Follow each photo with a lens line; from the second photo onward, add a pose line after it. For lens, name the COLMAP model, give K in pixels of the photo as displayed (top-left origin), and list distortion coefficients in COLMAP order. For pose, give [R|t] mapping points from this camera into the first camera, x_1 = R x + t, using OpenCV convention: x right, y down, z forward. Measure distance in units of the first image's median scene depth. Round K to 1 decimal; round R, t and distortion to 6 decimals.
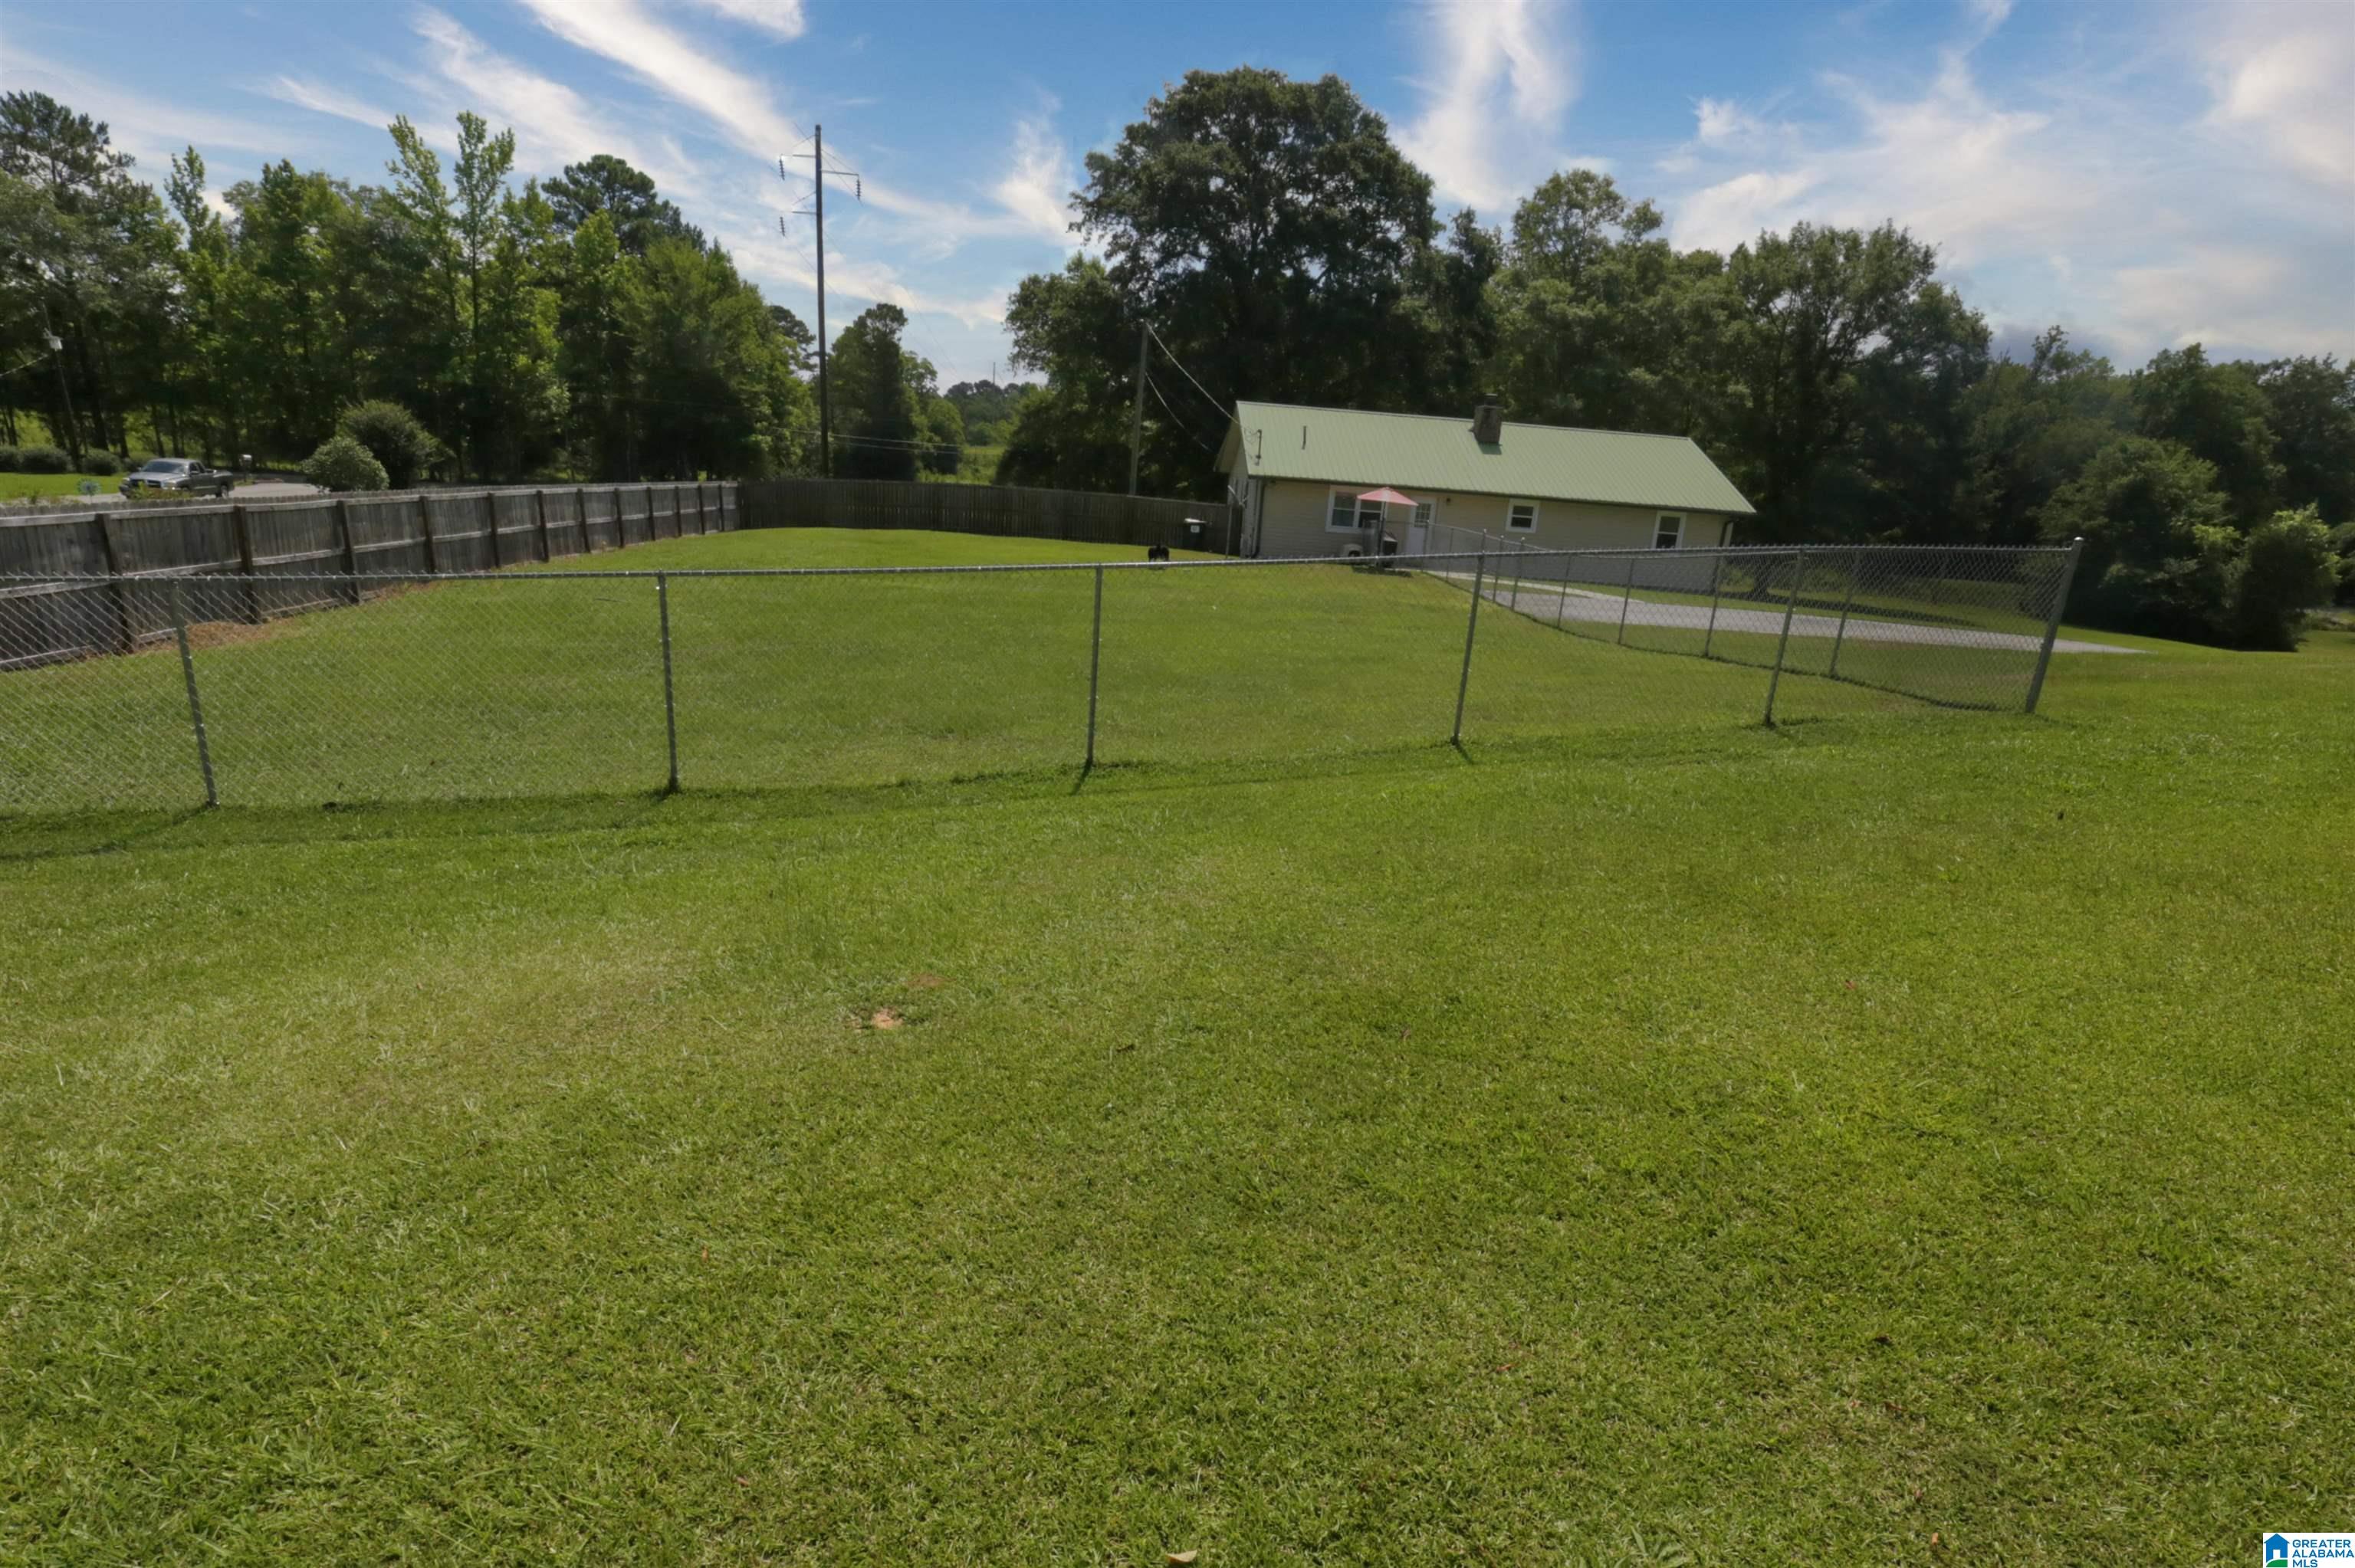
lens RADIAL K [[1084.2, 0, 1169.3], [0, 1084.2, 800.5], [0, 0, 1]] dist [-0.030963, 0.004917]
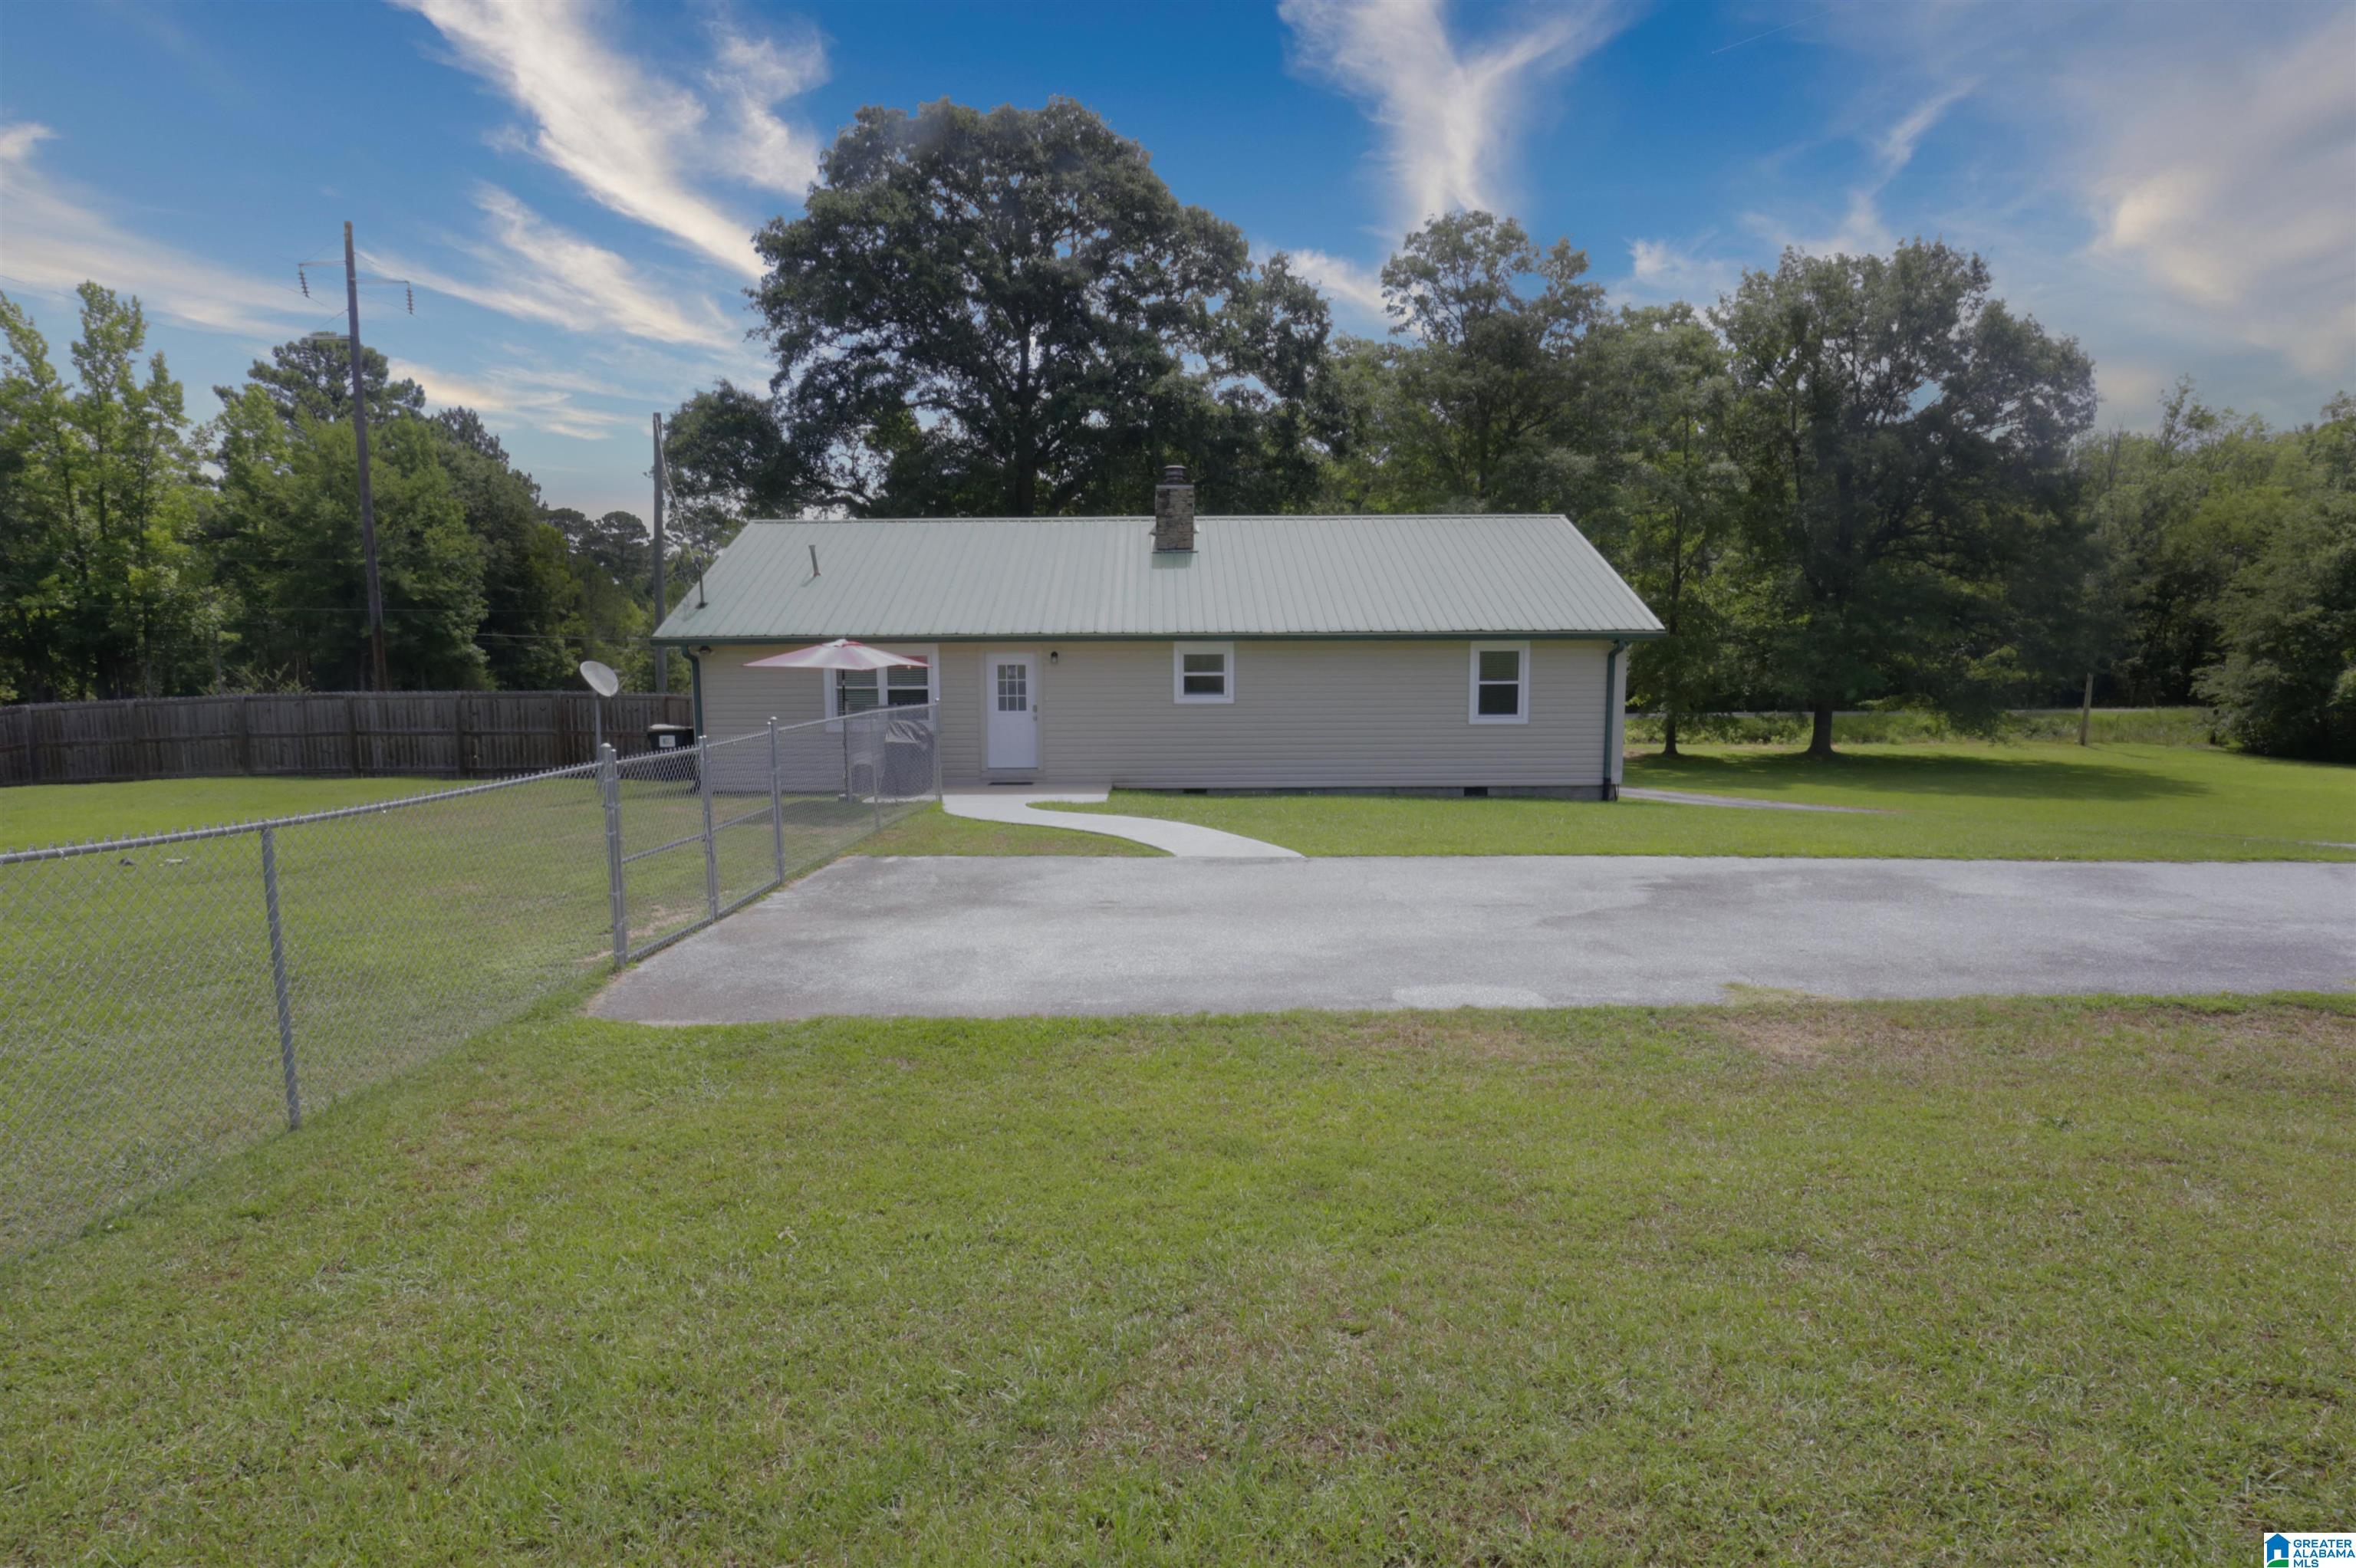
lens RADIAL K [[1208.3, 0, 1162.1], [0, 1208.3, 798.2], [0, 0, 1]] dist [-0.014412, 0.000873]
pose [[0.996434, -0.069057, -0.048478, 0.185869], [0.059358, 0.982074, -0.178904, -0.056944], [0.059964, 0.175389, 0.982671, 0.245083]]
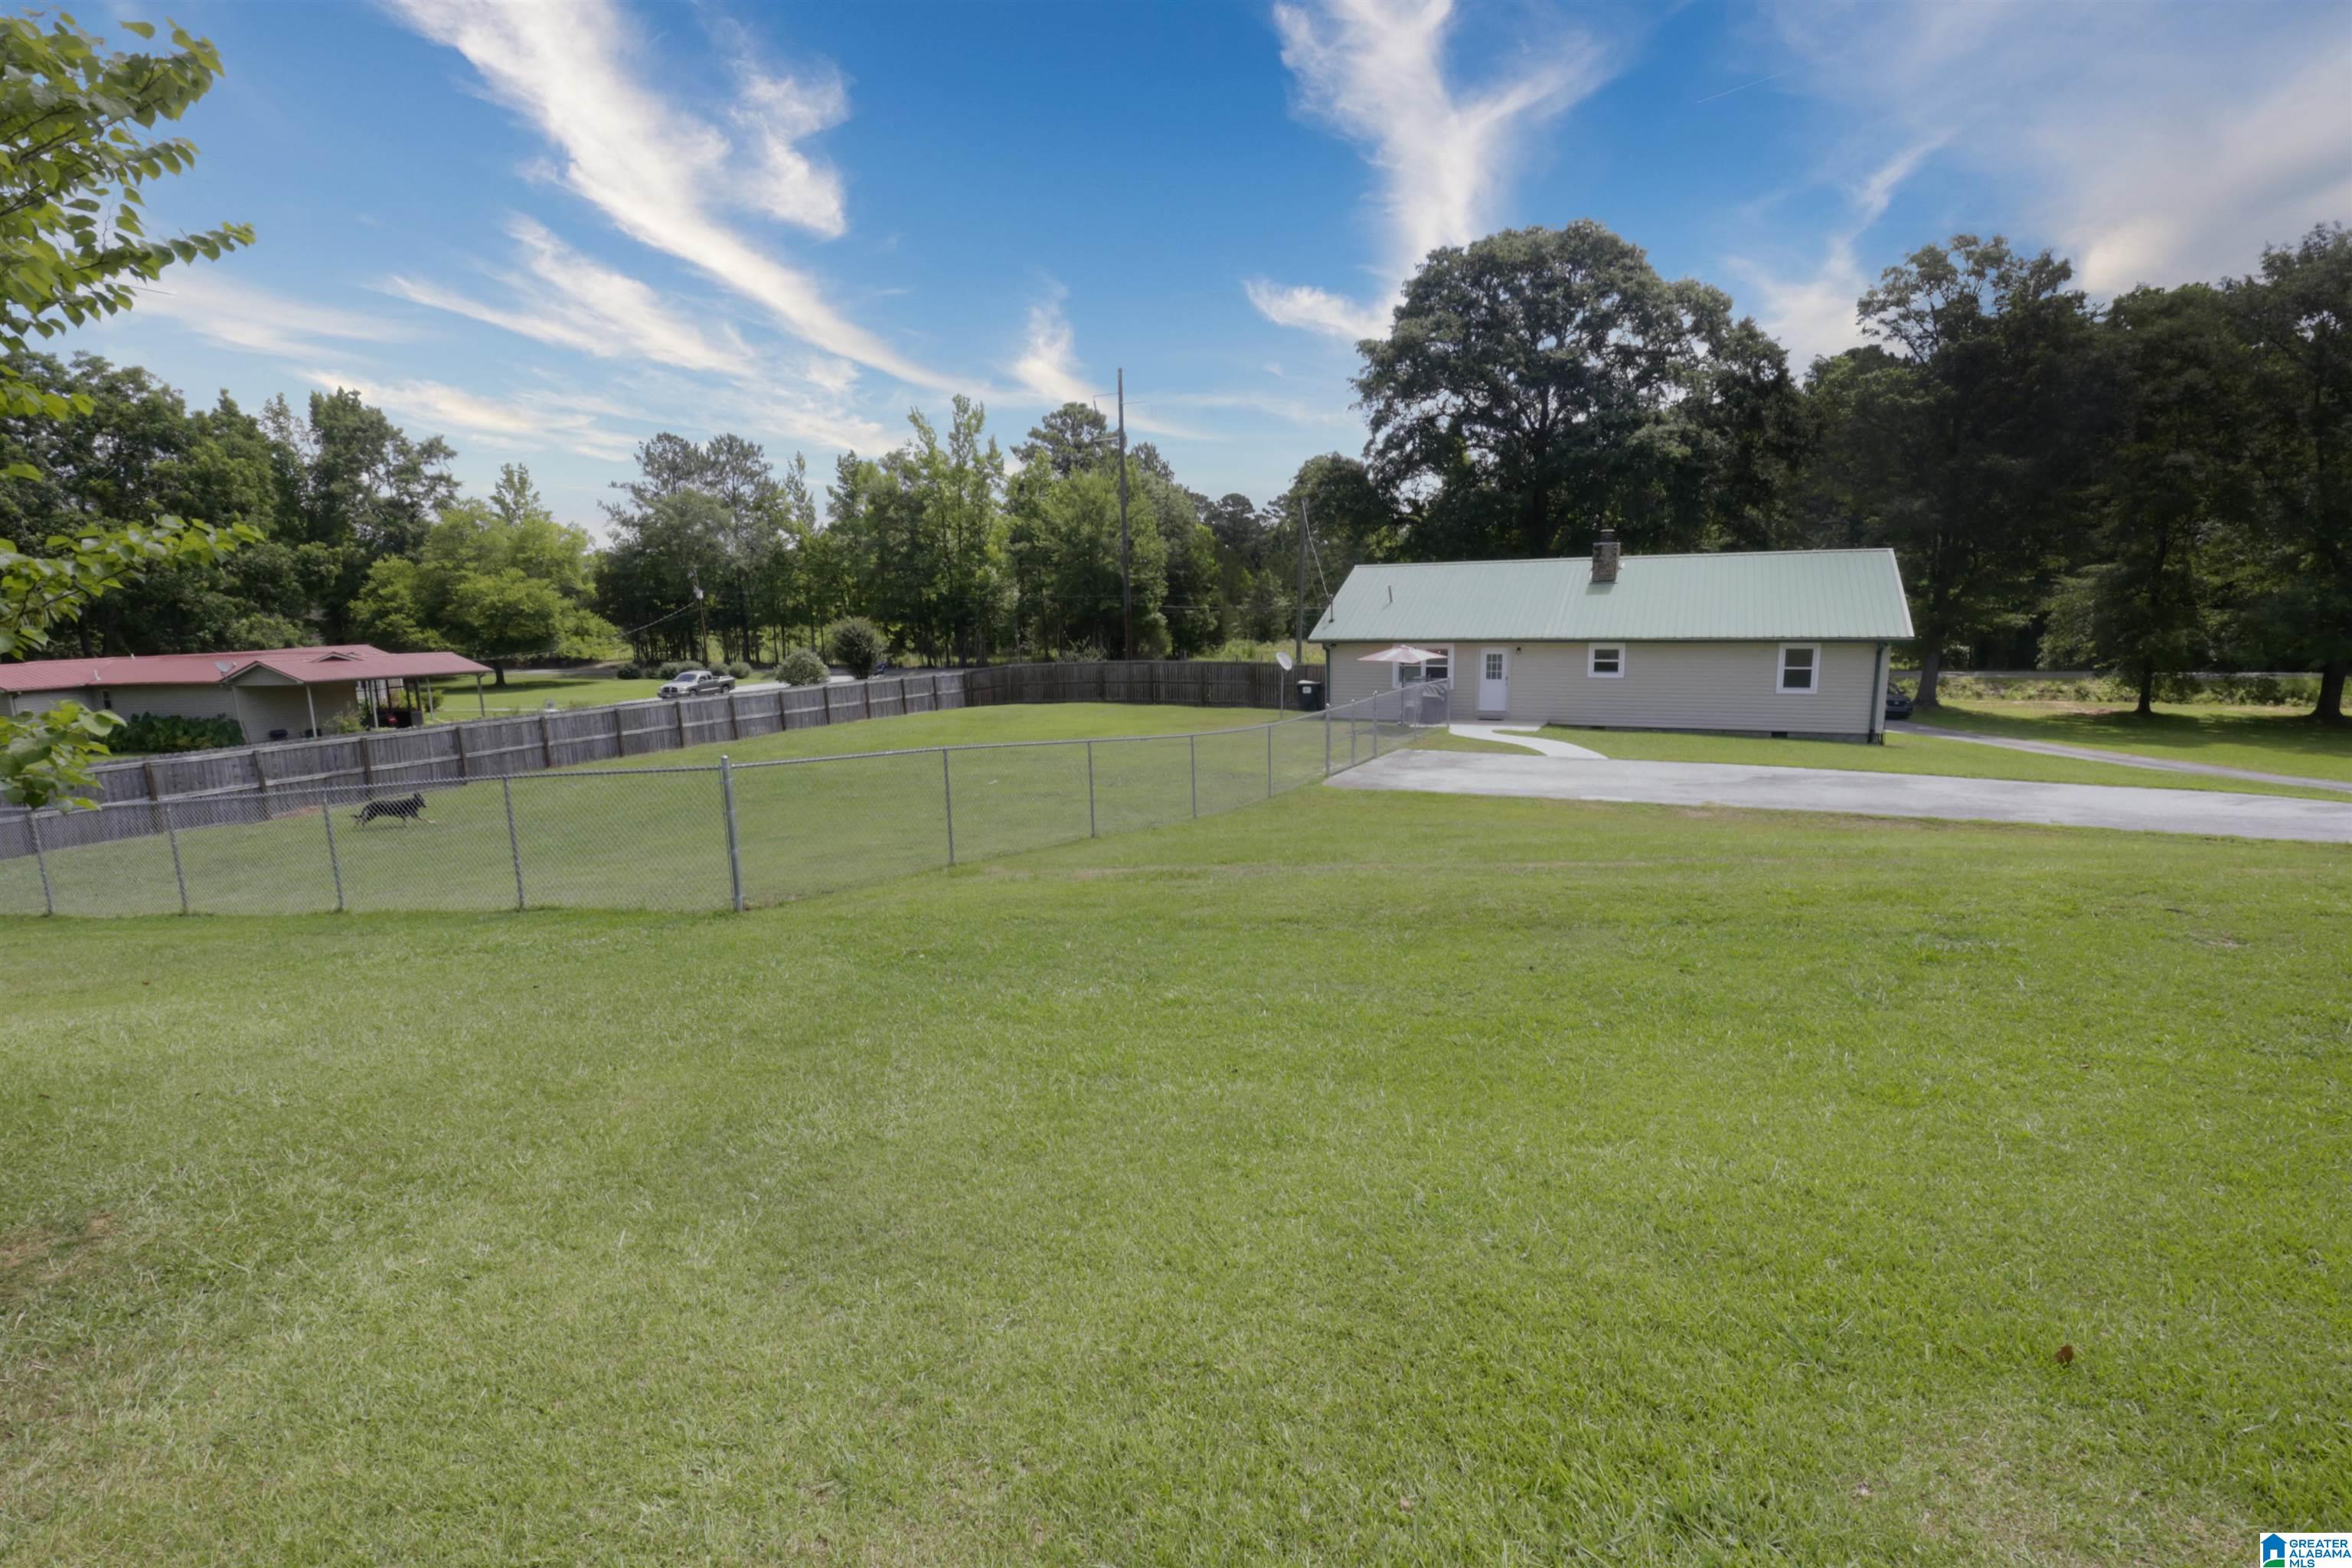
lens RADIAL K [[1083.0, 0, 1171.9], [0, 1083.0, 791.9], [0, 0, 1]] dist [-0.030963, 0.004917]
pose [[0.872215, -0.003666, -0.489108, 0.253404], [-0.061926, 0.991097, -0.117861, -0.013383], [0.485186, 0.133089, 0.864223, 0.028748]]
